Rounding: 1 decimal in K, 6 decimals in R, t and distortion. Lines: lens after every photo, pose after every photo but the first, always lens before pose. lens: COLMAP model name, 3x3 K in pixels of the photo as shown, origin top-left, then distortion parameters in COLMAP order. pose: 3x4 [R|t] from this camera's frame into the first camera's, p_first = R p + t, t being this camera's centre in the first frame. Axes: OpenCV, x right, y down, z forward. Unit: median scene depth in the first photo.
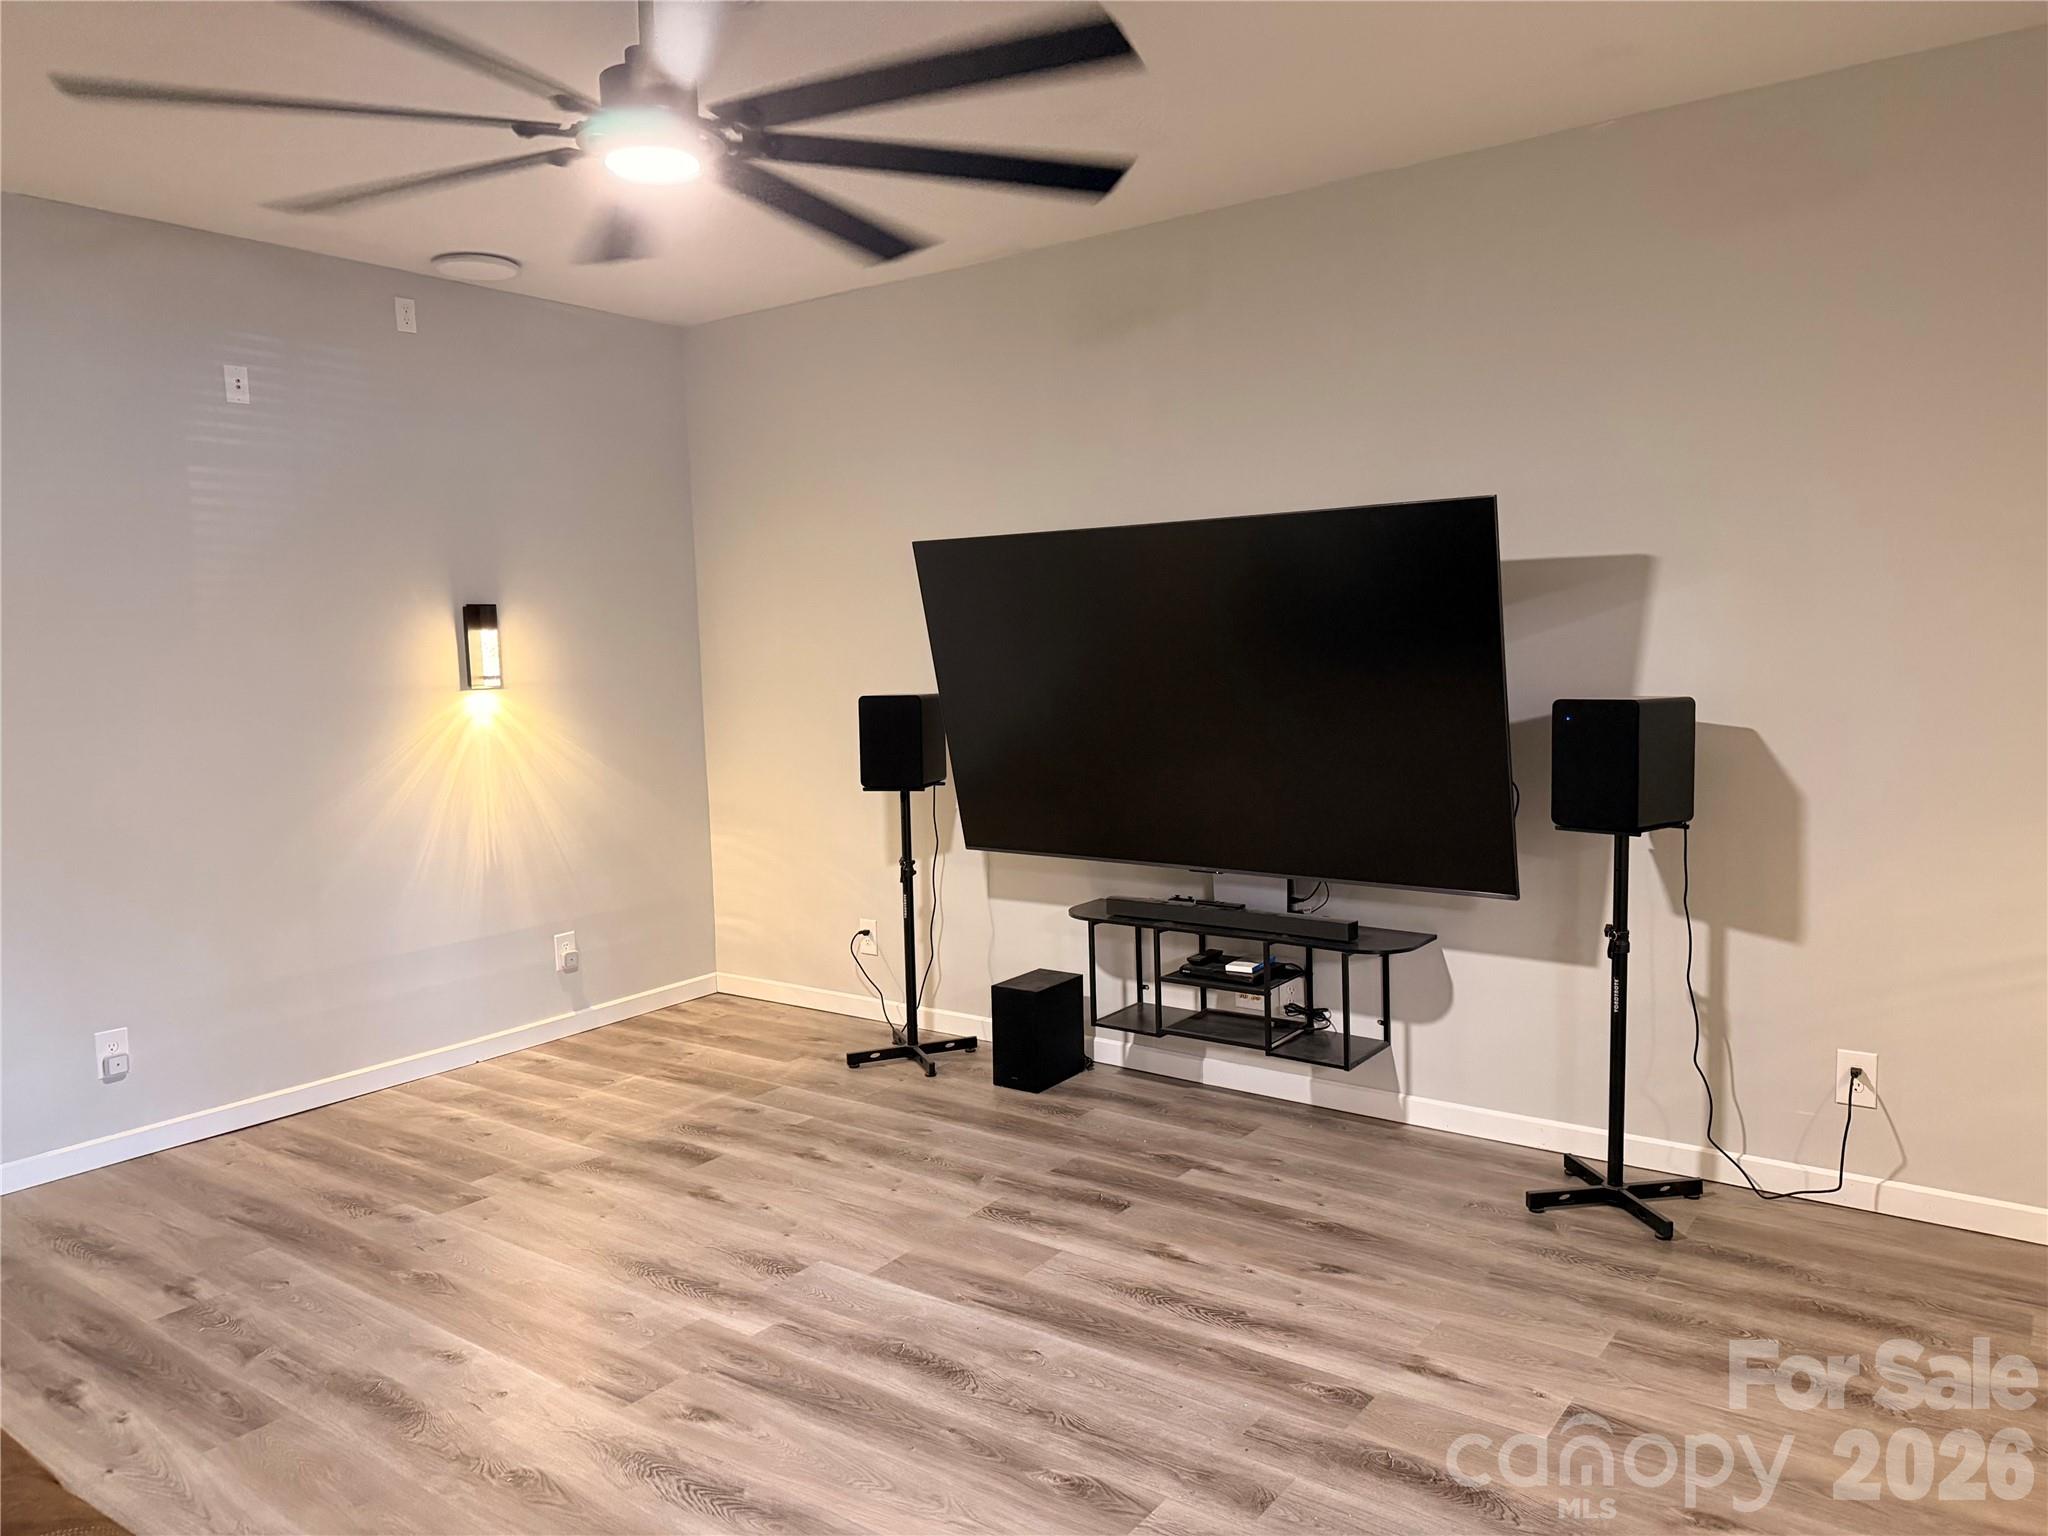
lens RADIAL K [[1447.1, 0, 1022.5], [0, 1447.1, 762.4], [0, 0, 1]] dist [0.067189, -0.074431]
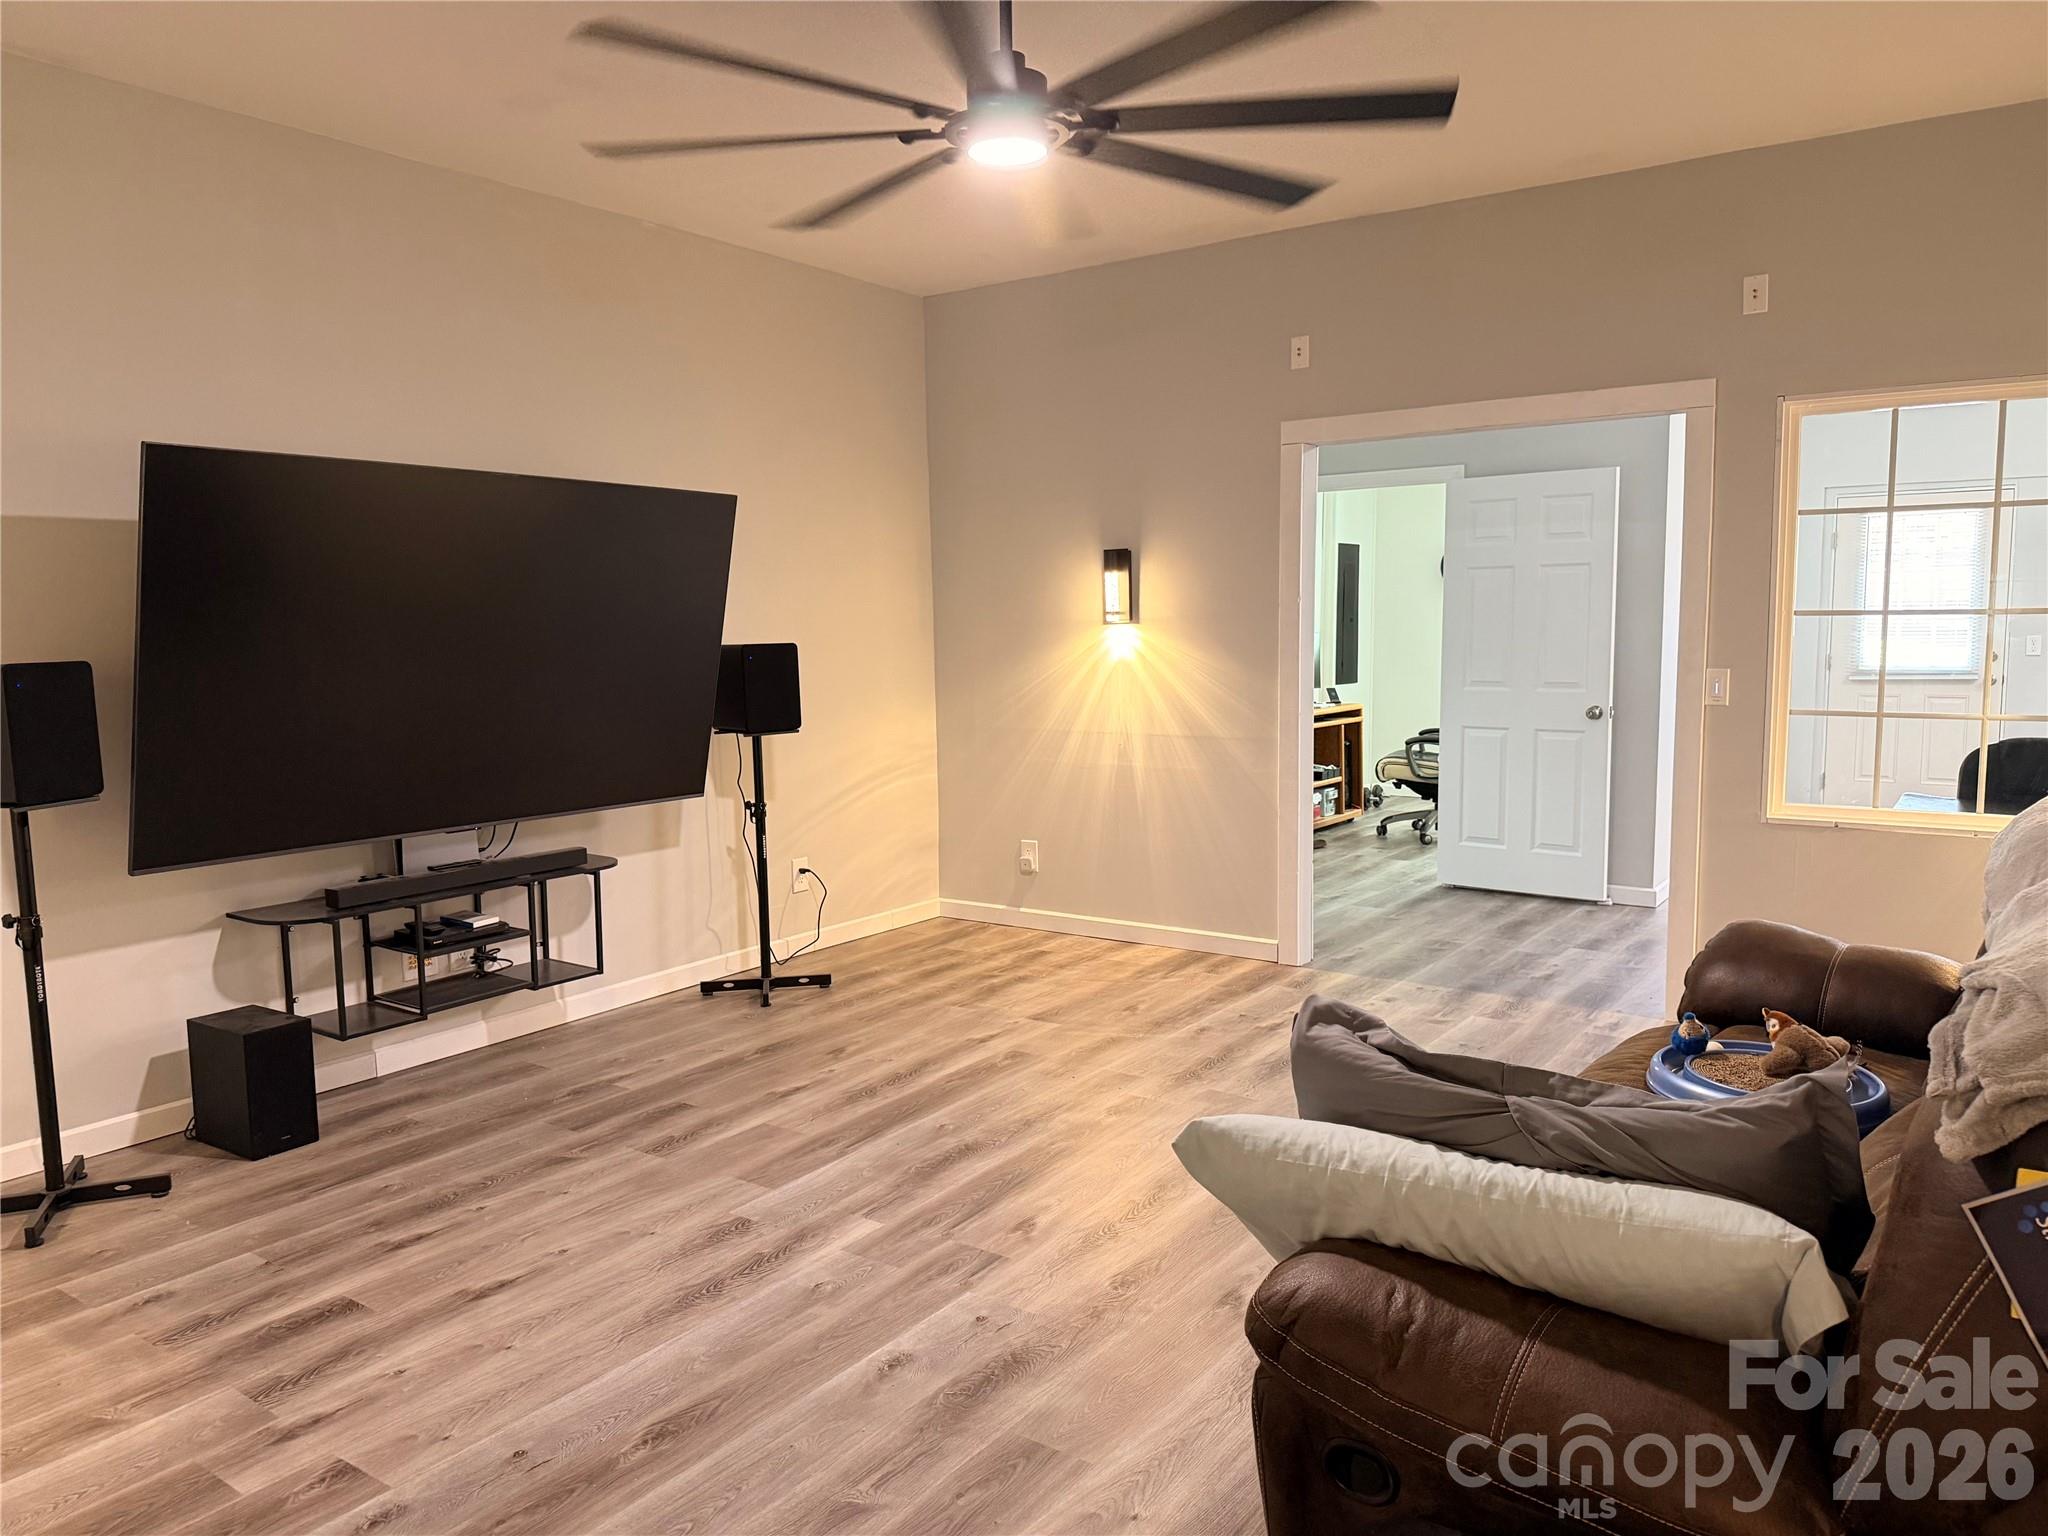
lens RADIAL K [[1447.1, 0, 1030.7], [0, 1447.1, 760.8], [0, 0, 1]] dist [0.067189, -0.074431]
pose [[-0.029788, -0.070111, 0.997094, -1.009336], [0.109314, 0.991325, 0.072971, -0.000479], [-0.993561, 0.111171, -0.021866, 0.740071]]
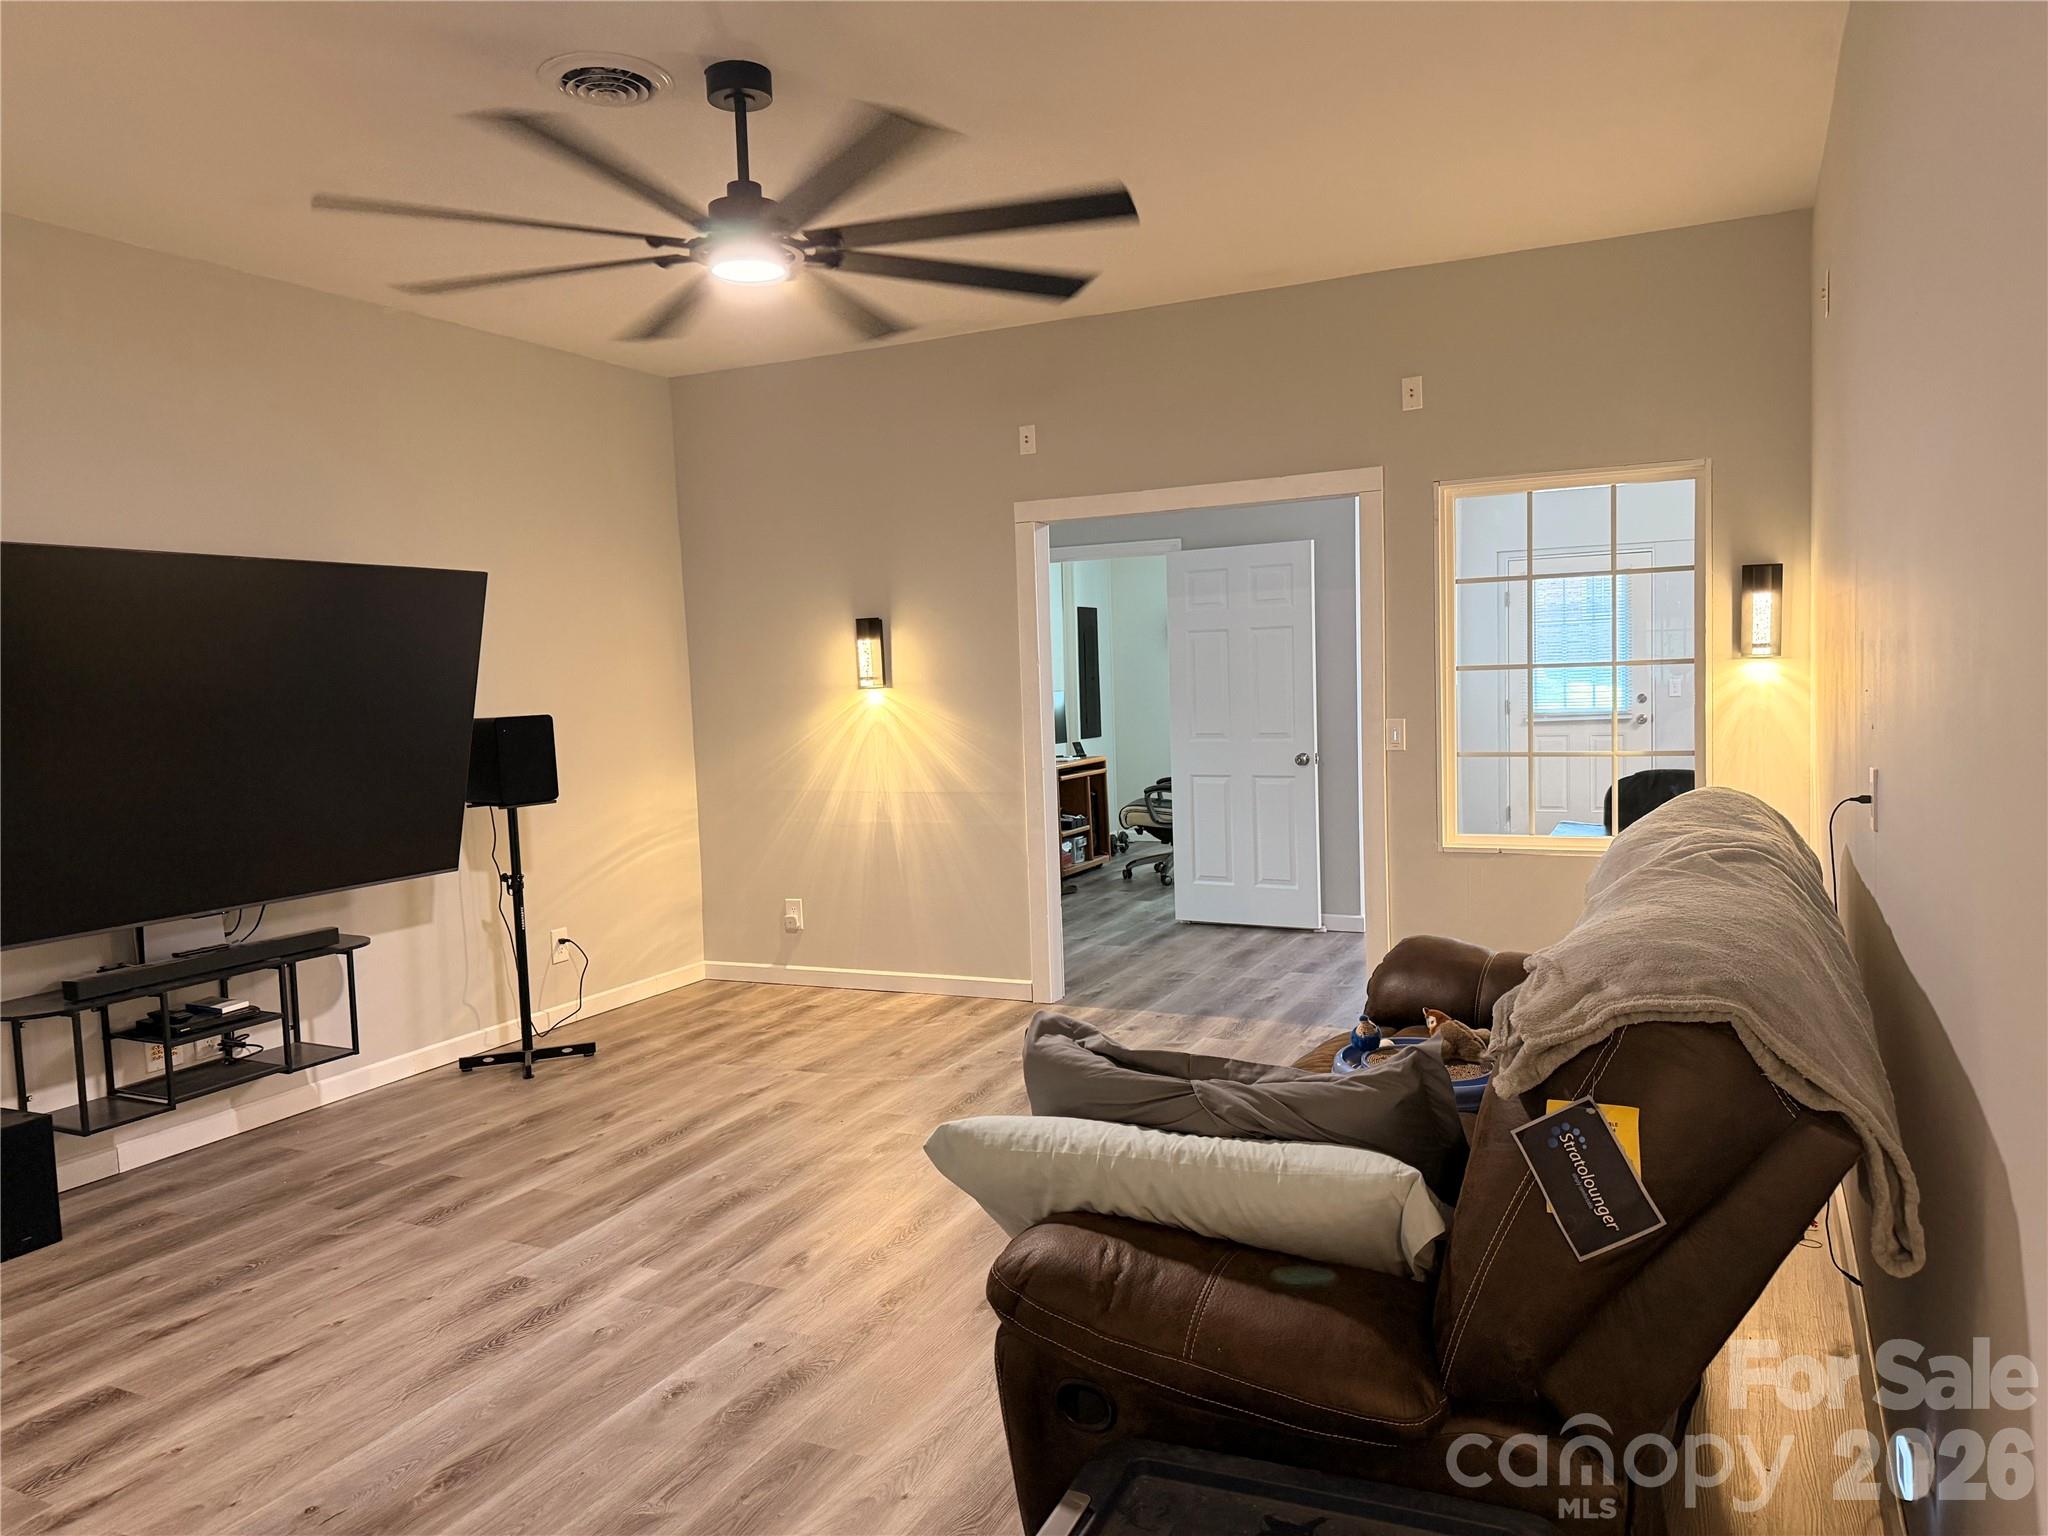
lens RADIAL K [[1447.1, 0, 1023.1], [0, 1447.1, 757.3], [0, 0, 1]] dist [0.067189, -0.074431]
pose [[-0.188512, -0.025492, 0.981740, -1.090230], [0.133955, 0.989652, 0.051419, -0.006549], [-0.972892, 0.141202, -0.183146, 0.741178]]
